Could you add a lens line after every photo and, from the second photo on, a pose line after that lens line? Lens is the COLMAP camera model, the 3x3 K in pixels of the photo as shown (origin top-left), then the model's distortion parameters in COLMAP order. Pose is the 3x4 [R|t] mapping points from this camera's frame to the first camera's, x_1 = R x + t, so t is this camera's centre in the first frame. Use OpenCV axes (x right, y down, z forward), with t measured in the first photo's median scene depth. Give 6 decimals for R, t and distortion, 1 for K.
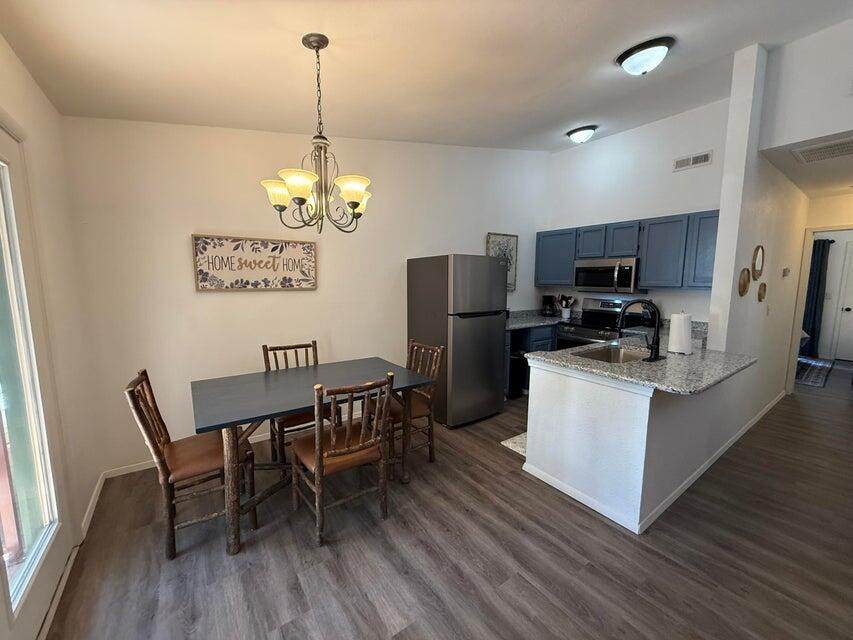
lens RADIAL K [[344.6, 0, 421.9], [0, 344.6, 319.0], [0, 0, 1]] dist [0.000643, 0.000034]
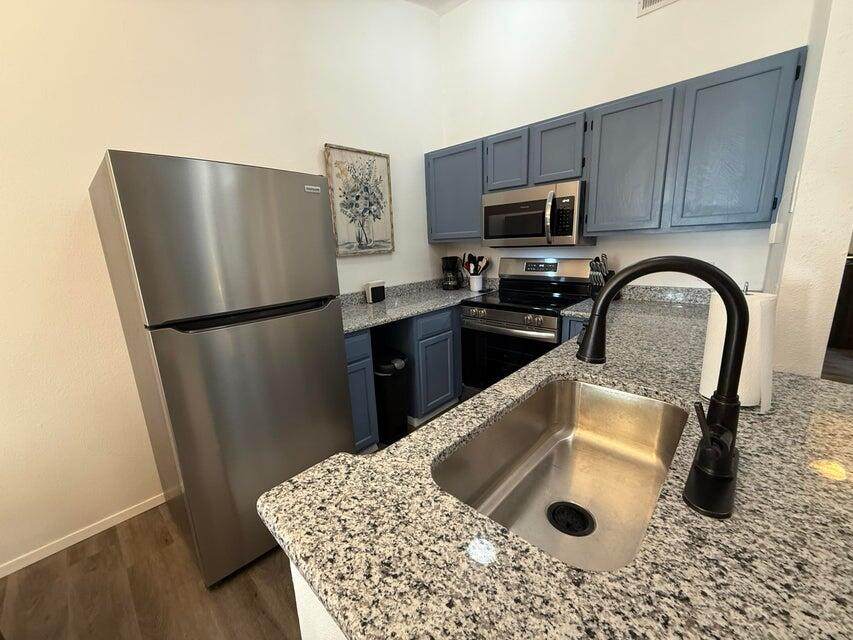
lens RADIAL K [[344.6, 0, 421.9], [0, 344.6, 319.0], [0, 0, 1]] dist [0.000643, 0.000034]
pose [[0.980841, -0.088824, 0.173381, 0.215987], [0.070747, 0.991652, 0.107805, -0.028521], [-0.181509, -0.093474, 0.978937, 0.410367]]
